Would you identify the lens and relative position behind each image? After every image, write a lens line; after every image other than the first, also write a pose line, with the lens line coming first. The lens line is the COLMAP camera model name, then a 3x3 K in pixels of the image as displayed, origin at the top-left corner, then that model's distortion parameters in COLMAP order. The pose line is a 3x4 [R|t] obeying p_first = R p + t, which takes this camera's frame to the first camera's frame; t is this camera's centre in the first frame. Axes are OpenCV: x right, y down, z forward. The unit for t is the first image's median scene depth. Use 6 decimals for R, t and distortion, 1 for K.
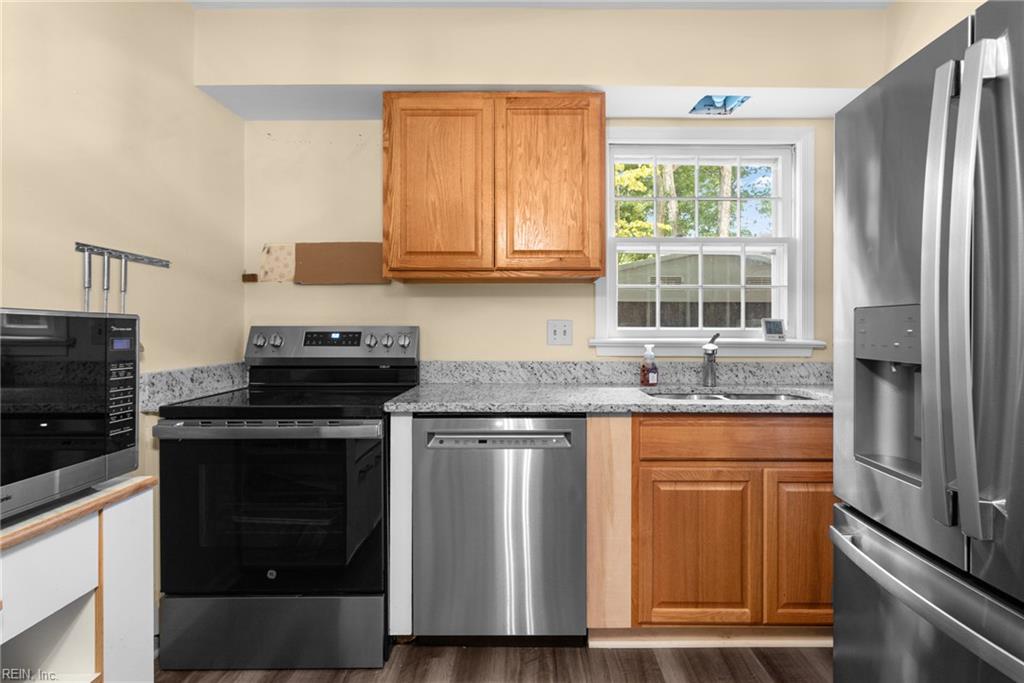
lens RADIAL K [[504.5, 0, 513.6], [0, 504.5, 330.7], [0, 0, 1]] dist [-0.004460, 0.001358]
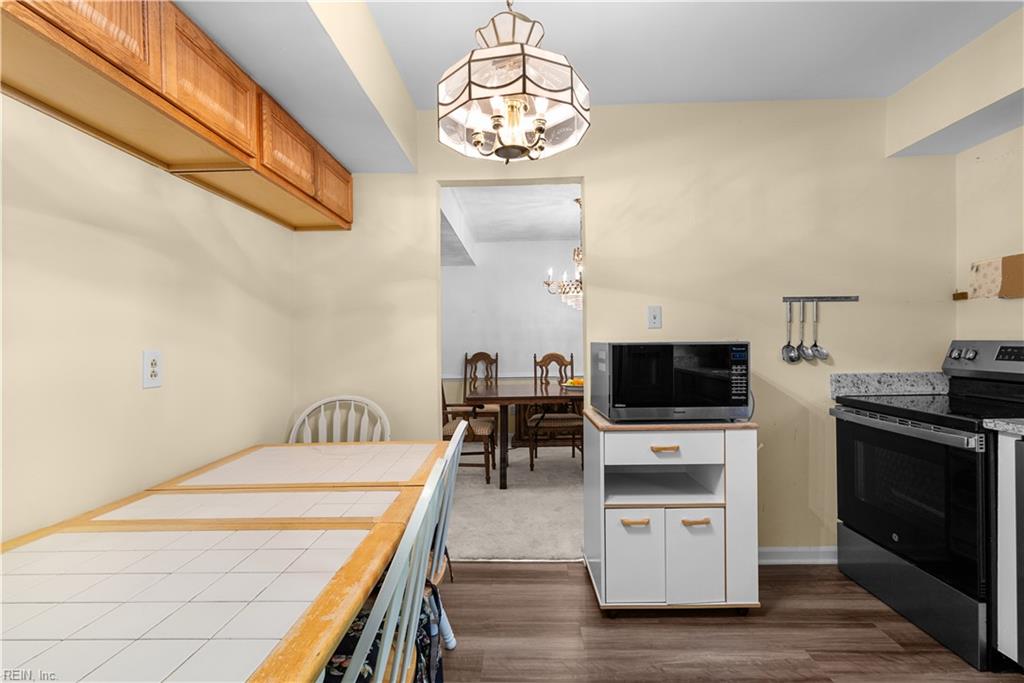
lens RADIAL K [[504.5, 0, 512.9], [0, 504.5, 342.8], [0, 0, 1]] dist [-0.004460, 0.001358]
pose [[-0.014583, 0.011420, -0.999828, 0.751174], [0.014490, 0.999832, 0.011209, -0.037201], [0.999789, -0.014324, -0.014746, 0.048482]]
